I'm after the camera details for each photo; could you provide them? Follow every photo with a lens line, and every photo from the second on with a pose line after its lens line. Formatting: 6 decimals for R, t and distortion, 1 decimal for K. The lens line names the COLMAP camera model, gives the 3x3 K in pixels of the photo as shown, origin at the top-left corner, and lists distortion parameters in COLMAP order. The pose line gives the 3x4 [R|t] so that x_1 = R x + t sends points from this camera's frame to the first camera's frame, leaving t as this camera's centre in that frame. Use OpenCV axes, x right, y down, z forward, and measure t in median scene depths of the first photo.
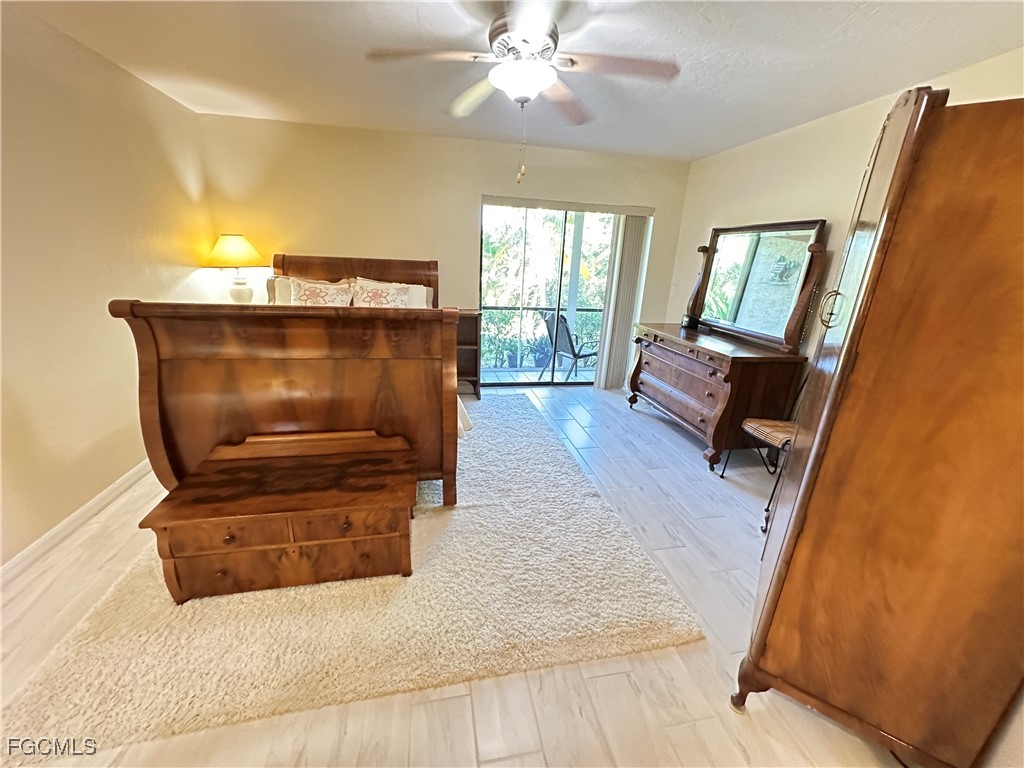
lens RADIAL K [[408.5, 0, 512.8], [0, 408.5, 385.6], [0, 0, 1]] dist [0.001668, 0.000730]
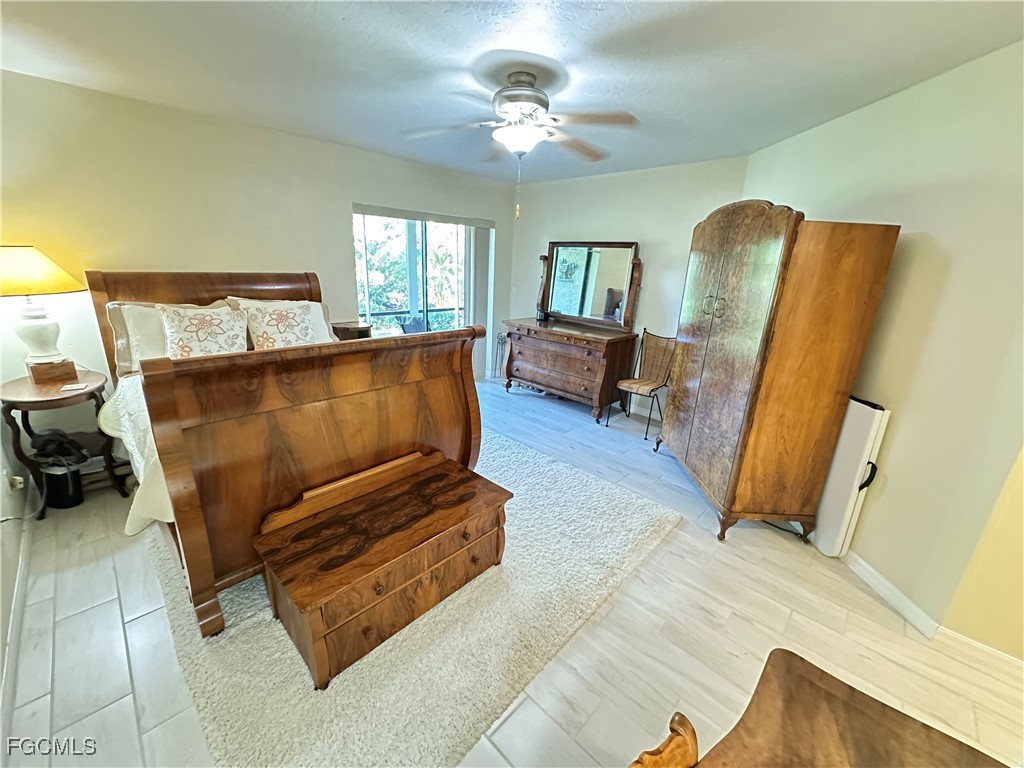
lens RADIAL K [[408.5, 0, 512.8], [0, 408.5, 385.6], [0, 0, 1]] dist [0.001668, 0.000730]
pose [[0.822661, -0.177409, 0.540144, -0.468658], [0.167993, 0.983497, 0.067167, -0.058045], [-0.543146, 0.035485, 0.838888, 0.003453]]
